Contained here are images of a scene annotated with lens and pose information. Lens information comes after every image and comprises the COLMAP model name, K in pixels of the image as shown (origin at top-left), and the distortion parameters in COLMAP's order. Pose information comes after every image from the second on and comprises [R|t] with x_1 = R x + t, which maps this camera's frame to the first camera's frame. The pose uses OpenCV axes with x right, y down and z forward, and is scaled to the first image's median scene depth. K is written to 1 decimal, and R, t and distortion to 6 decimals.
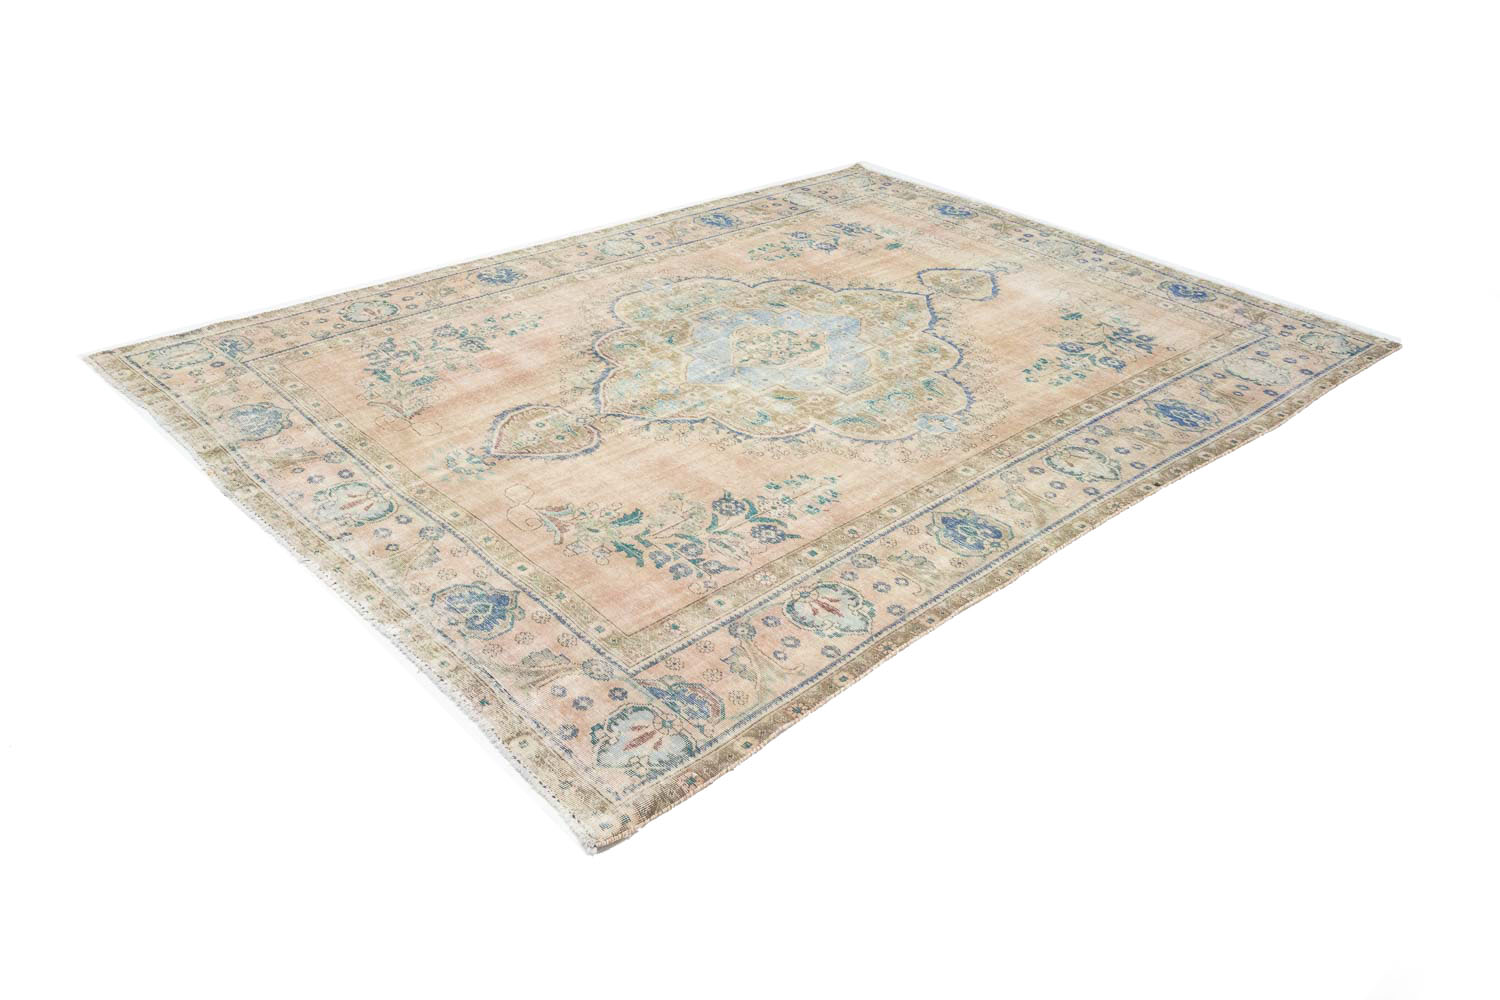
lens RADIAL K [[1242.2, 0, 741.4], [0, 1242.2, 506.9], [0, 0, 1]] dist [-0.006828, 0.013865]
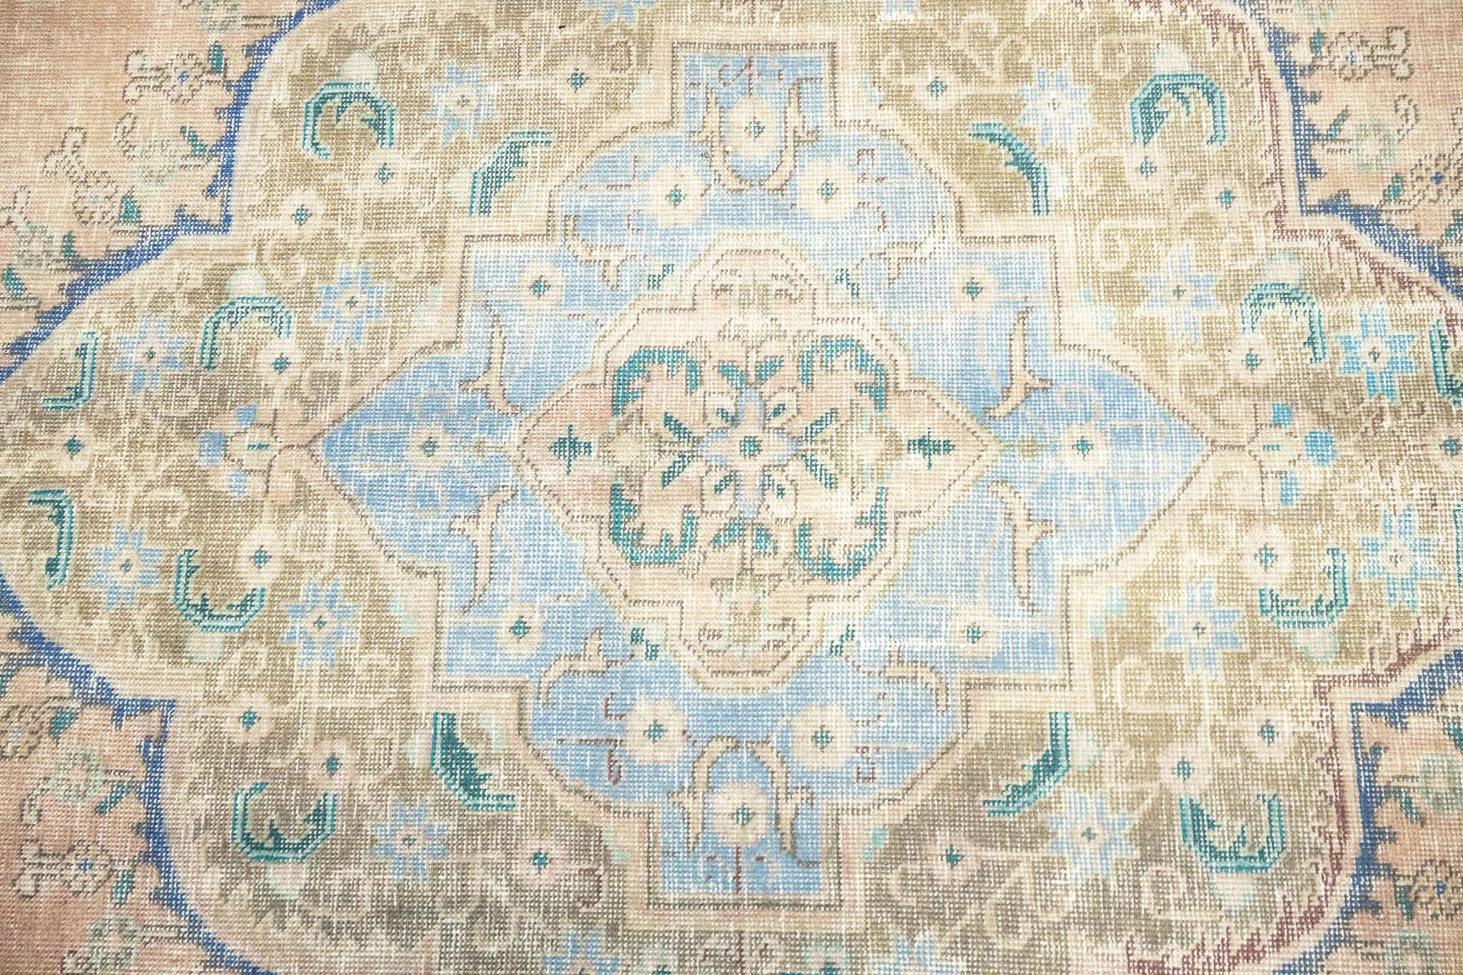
lens RADIAL K [[1211.5, 0, 737.7], [0, 1211.5, 488.9], [0, 0, 1]] dist [-0.006828, 0.013865]
pose [[-0.742701, -0.659253, 0.117390, -0.003137], [0.356230, -0.240544, 0.902906, -0.376778], [-0.567006, 0.712407, 0.413498, 0.935961]]
